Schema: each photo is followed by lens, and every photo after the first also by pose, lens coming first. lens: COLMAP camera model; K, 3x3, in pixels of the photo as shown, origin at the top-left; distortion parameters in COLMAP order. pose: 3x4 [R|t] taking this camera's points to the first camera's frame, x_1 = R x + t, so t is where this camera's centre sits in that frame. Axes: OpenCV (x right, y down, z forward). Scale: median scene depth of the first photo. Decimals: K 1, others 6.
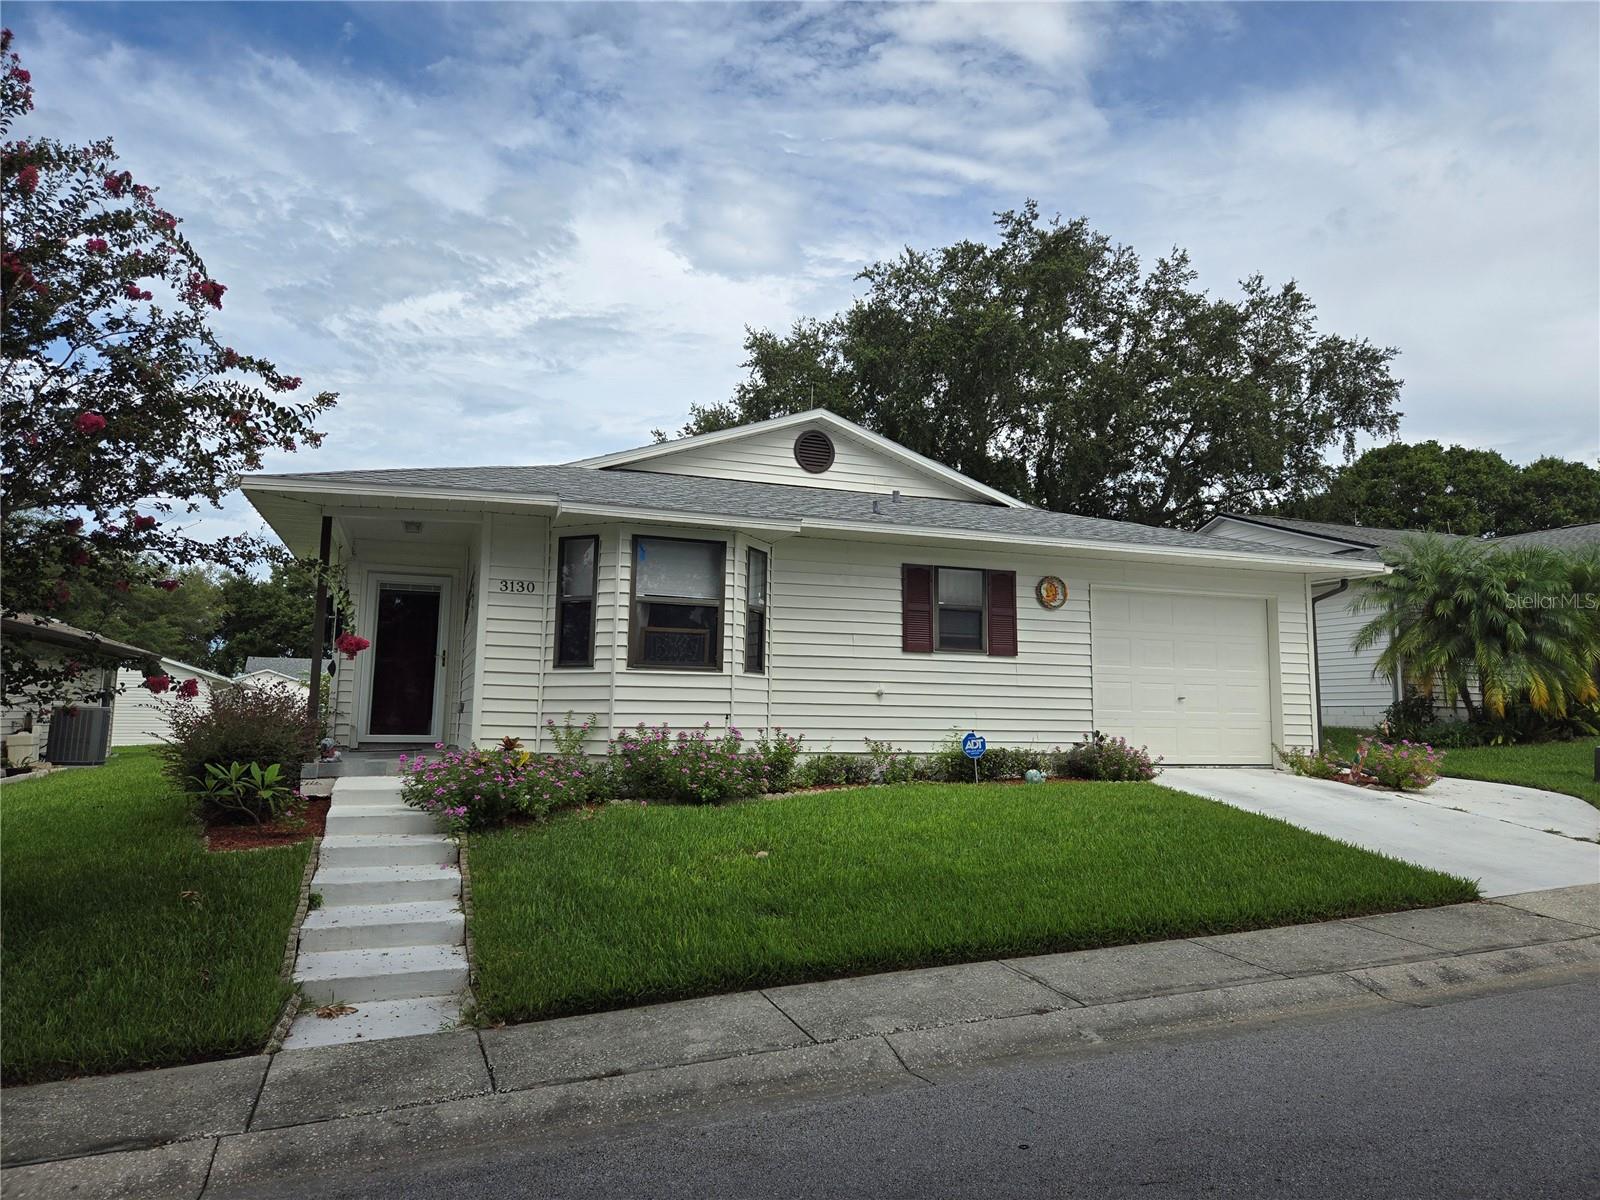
lens RADIAL K [[1066.8, 0, 801.9], [0, 1066.8, 603.0], [0, 0, 1]] dist [0.032223, -0.015648]
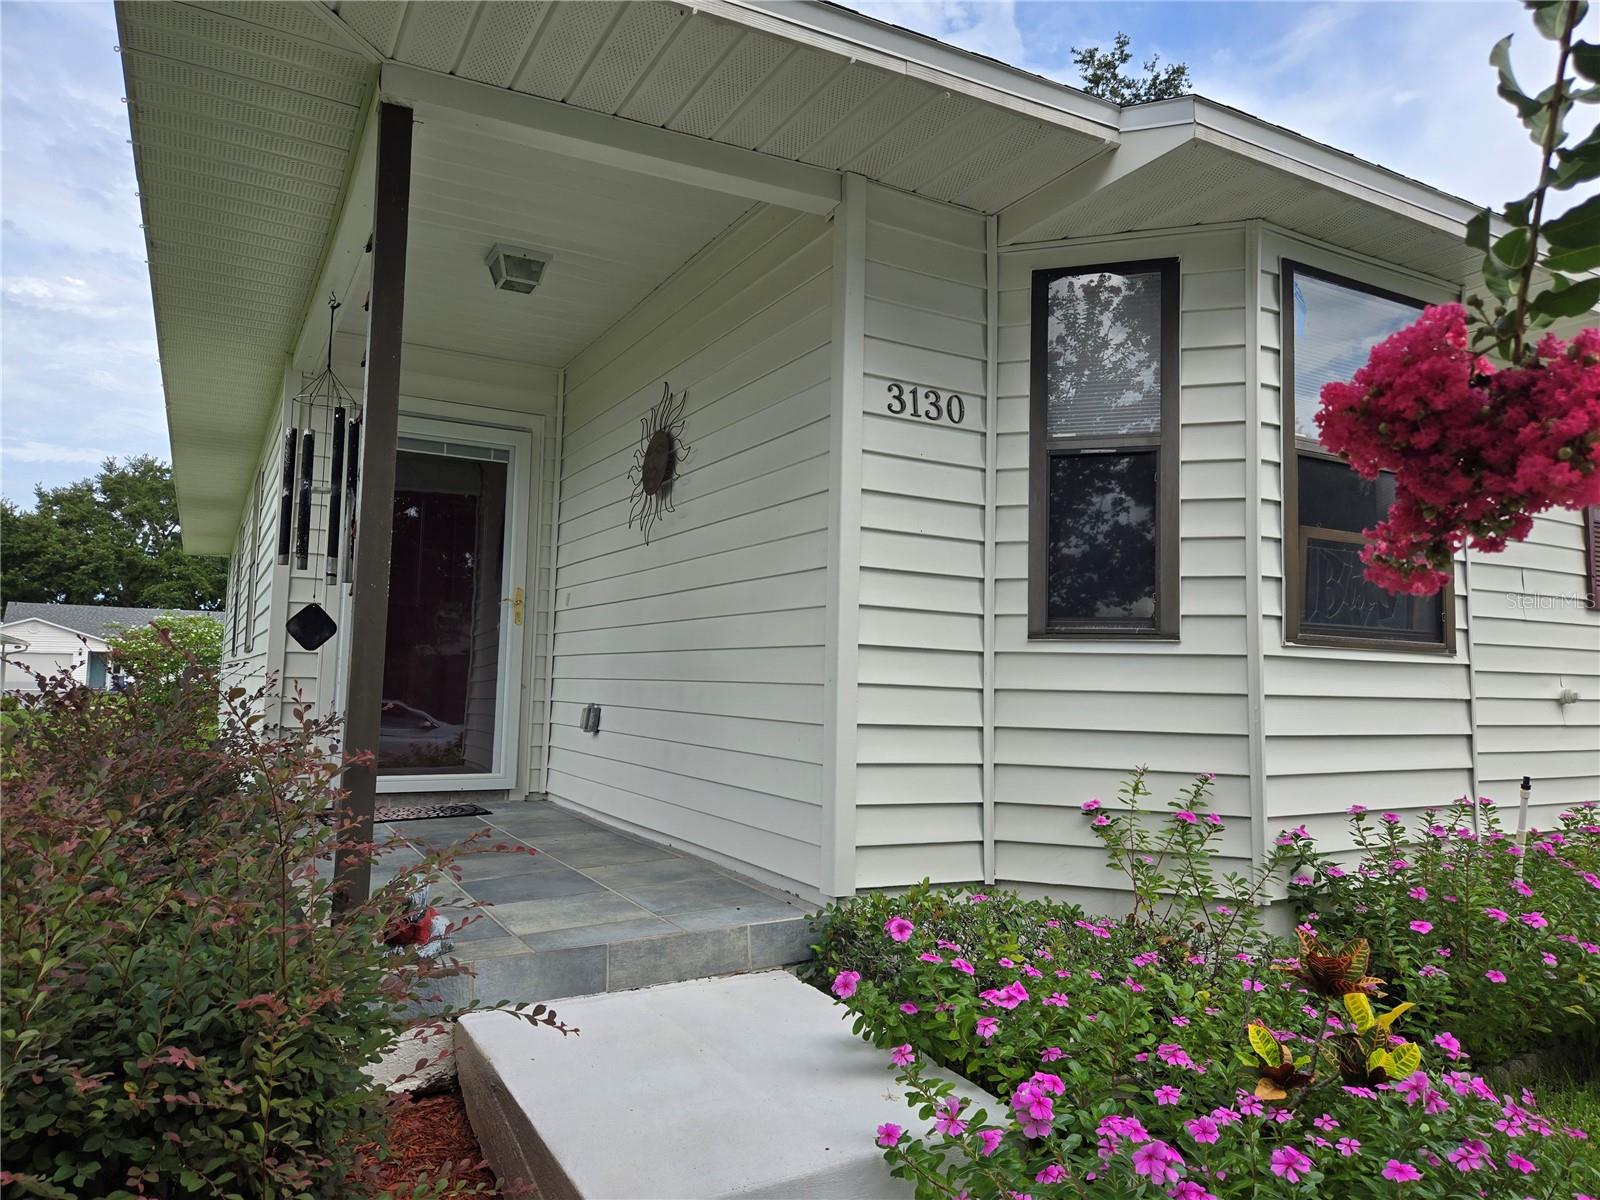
lens RADIAL K [[1066.8, 0, 798.2], [0, 1066.8, 596.5], [0, 0, 1]] dist [0.032223, -0.015648]
pose [[0.987214, 0.019699, 0.158181, -0.325639], [-0.024967, 0.999195, 0.031385, 0.033984], [-0.157436, -0.034933, 0.986911, 0.596521]]
